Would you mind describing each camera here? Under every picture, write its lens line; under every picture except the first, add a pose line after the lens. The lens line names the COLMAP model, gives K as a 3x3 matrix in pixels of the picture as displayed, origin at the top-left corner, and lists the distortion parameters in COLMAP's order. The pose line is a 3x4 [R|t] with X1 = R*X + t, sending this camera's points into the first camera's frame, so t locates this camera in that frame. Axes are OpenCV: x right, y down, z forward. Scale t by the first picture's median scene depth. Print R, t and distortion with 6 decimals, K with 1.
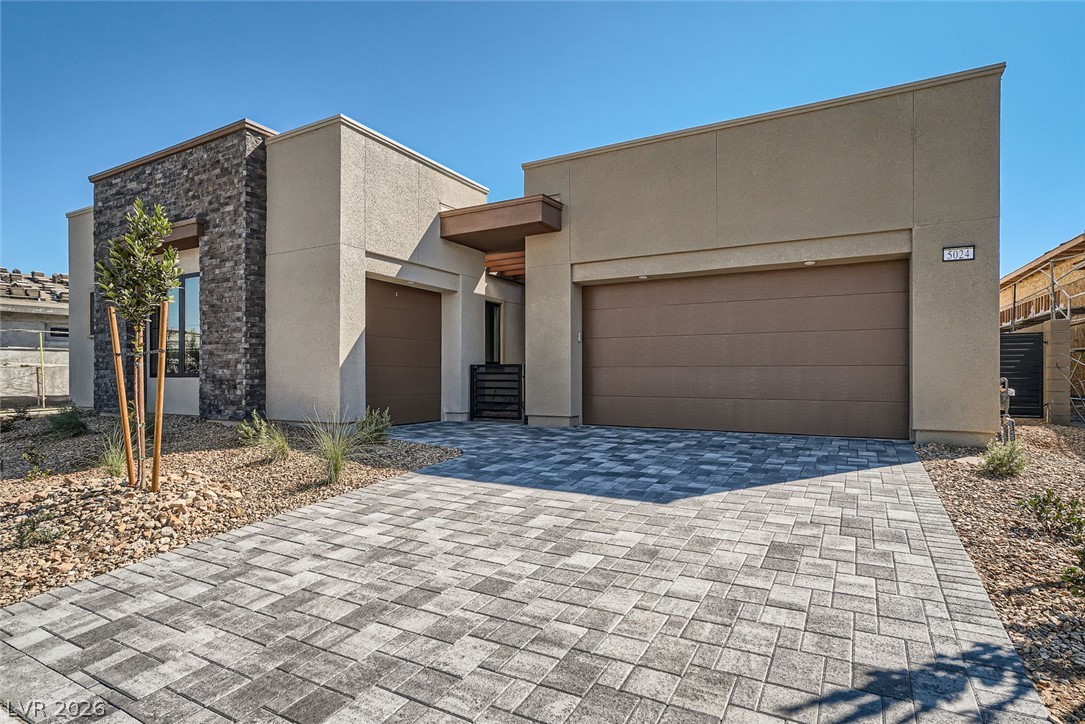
lens RADIAL K [[558.7, 0, 540.8], [0, 558.7, 366.3], [0, 0, 1]] dist [0.004283, -0.000949]
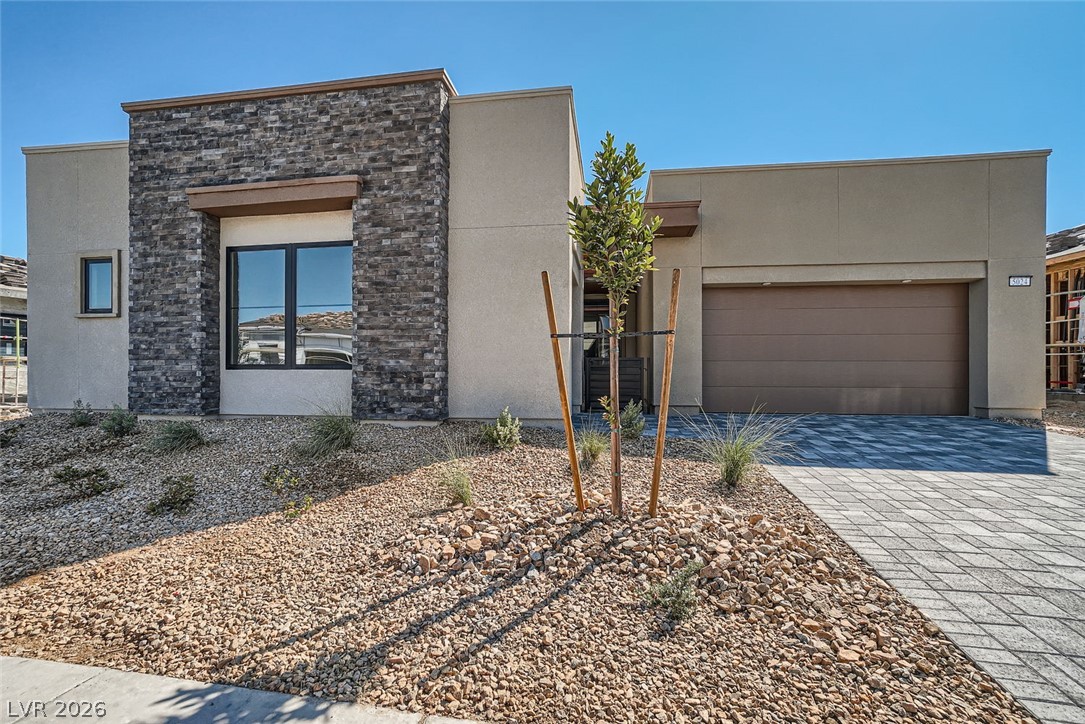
lens RADIAL K [[477.9, 0, 542.6], [0, 477.9, 362.0], [0, 0, 1]] dist [-0.011175, 0.002248]
pose [[0.936562, 0.010090, 0.350358, -0.601730], [-0.007168, 0.999928, -0.009636, 0.014182], [-0.350429, 0.006513, 0.936566, 0.249975]]
